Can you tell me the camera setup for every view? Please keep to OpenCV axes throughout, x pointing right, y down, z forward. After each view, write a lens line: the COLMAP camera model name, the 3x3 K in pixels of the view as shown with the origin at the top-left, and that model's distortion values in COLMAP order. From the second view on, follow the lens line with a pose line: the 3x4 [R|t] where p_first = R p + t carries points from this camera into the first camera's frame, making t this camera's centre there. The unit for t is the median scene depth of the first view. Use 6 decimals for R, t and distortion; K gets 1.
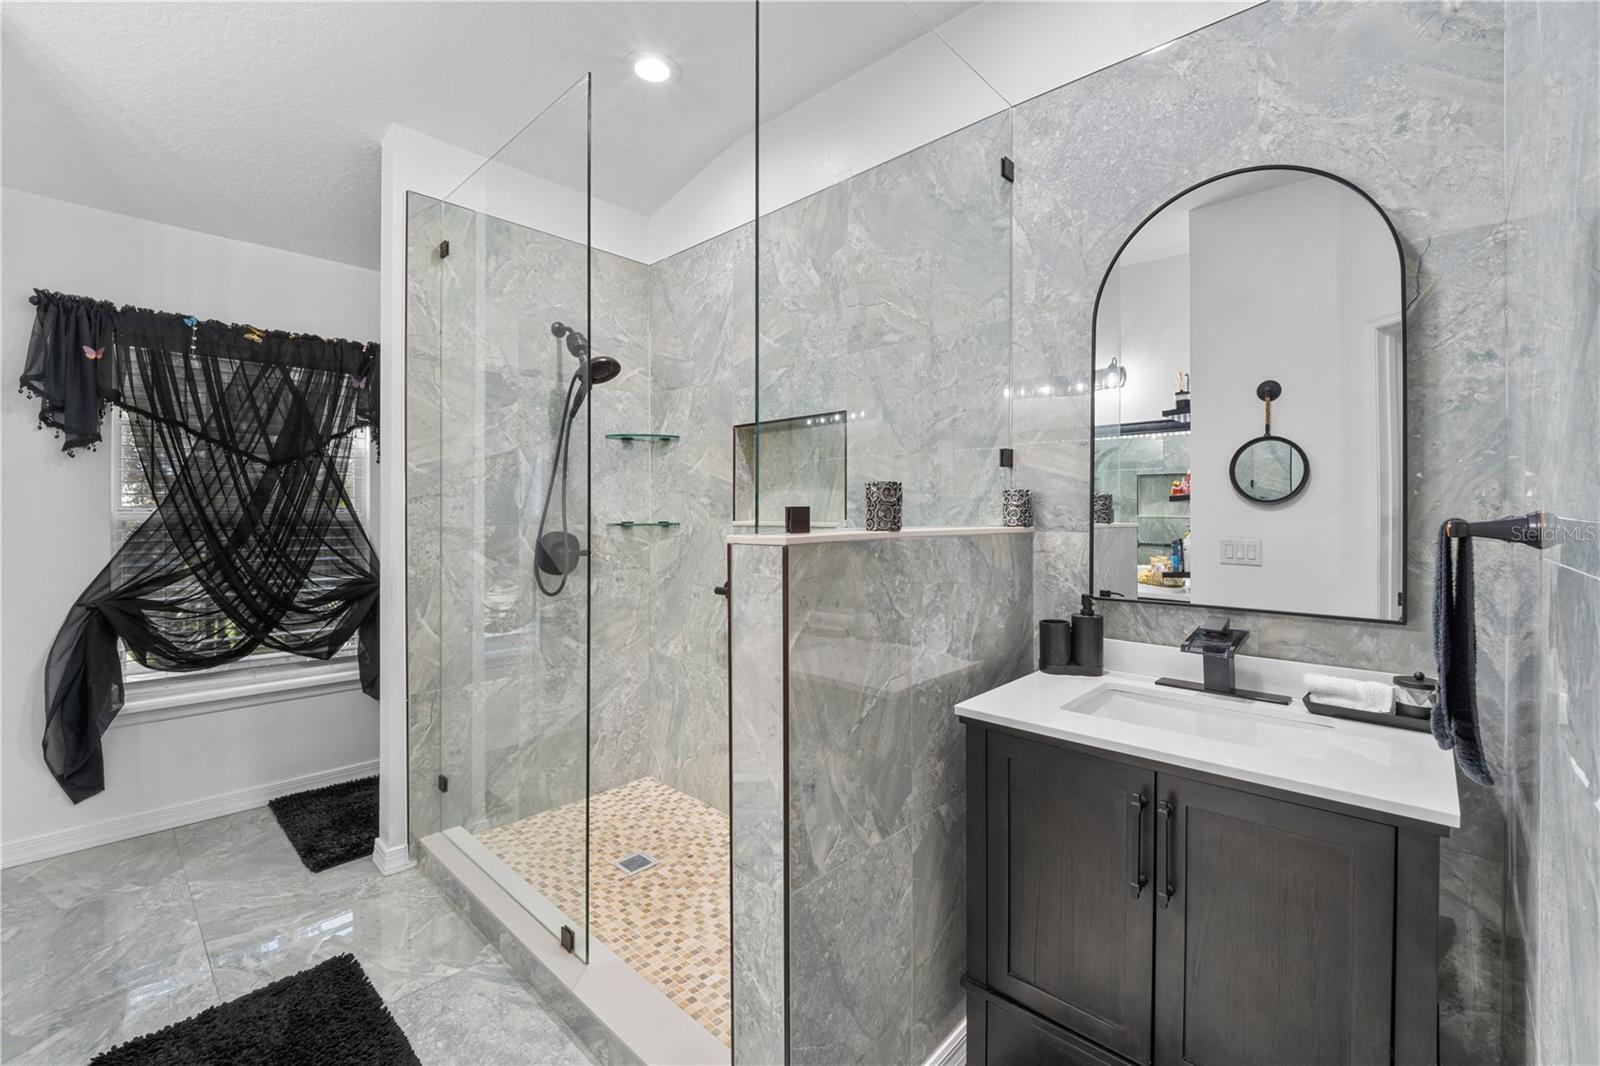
lens RADIAL K [[676.6, 0, 802.5], [0, 676.6, 510.3], [0, 0, 1]] dist [-0.001082, -0.007173]
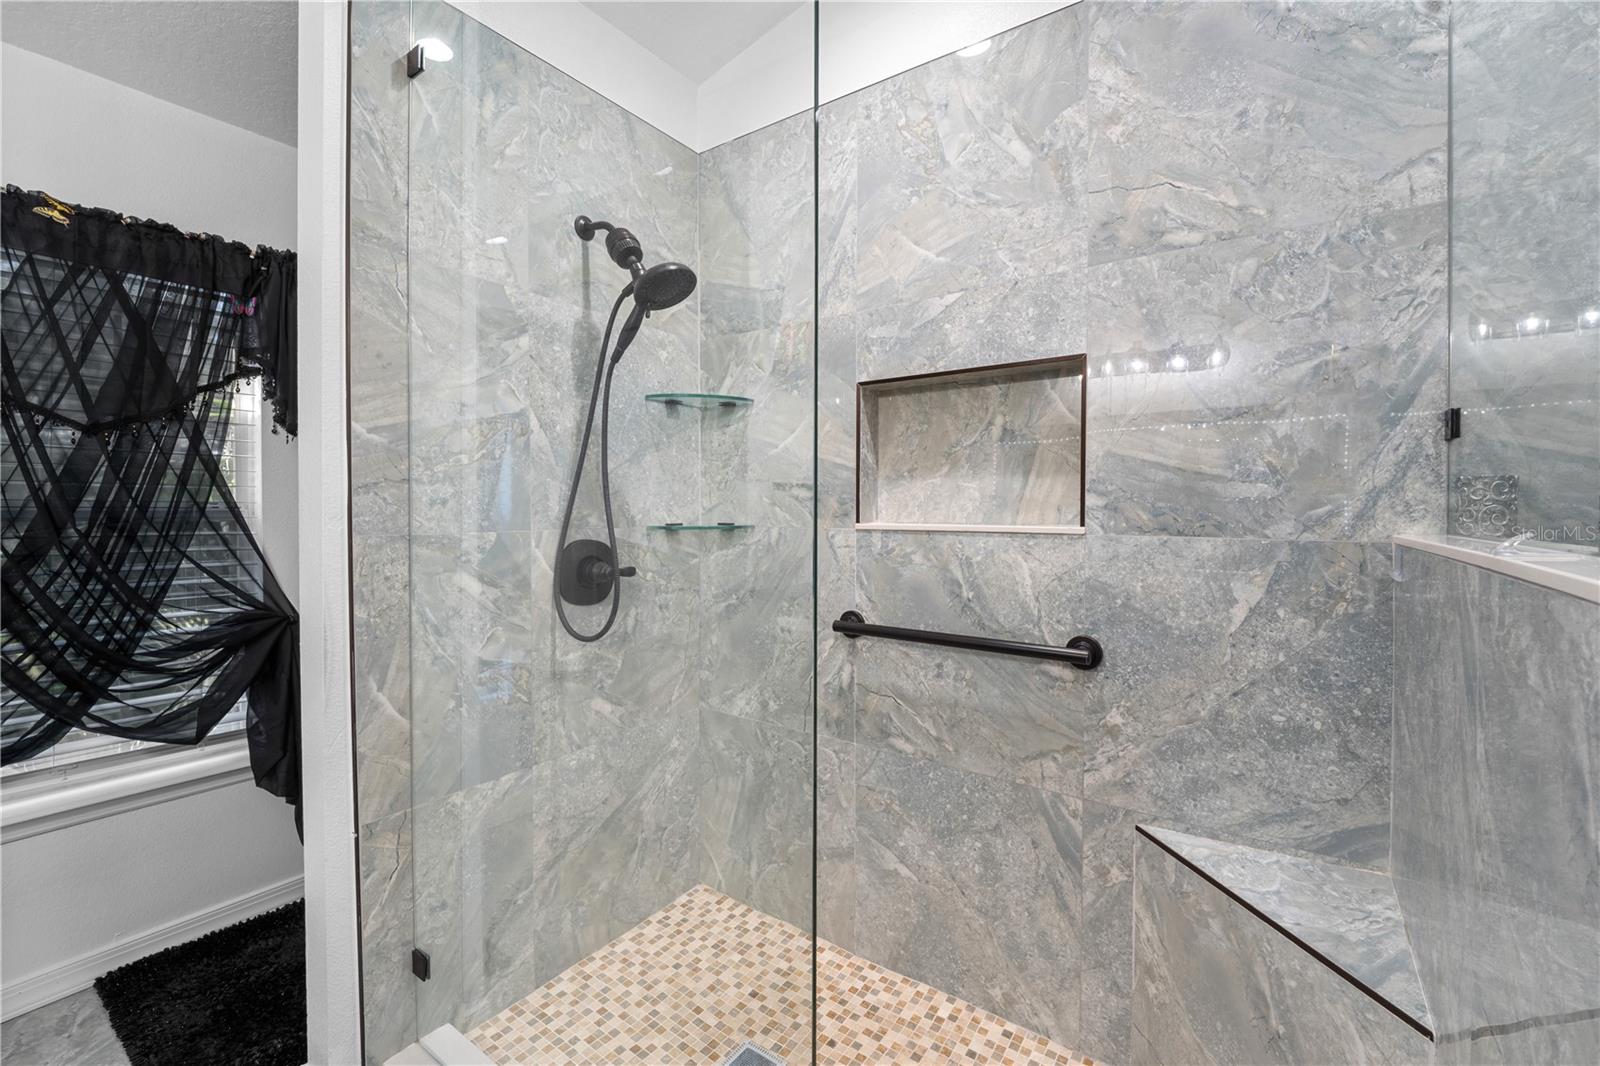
lens RADIAL K [[678.6, 0, 801.6], [0, 678.6, 516.7], [0, 0, 1]] dist [-0.022806, 0.005001]
pose [[0.990180, -0.000741, 0.139798, -0.258168], [-0.001617, 0.999858, 0.016749, -0.001698], [-0.139791, -0.016811, 0.990038, 0.343739]]
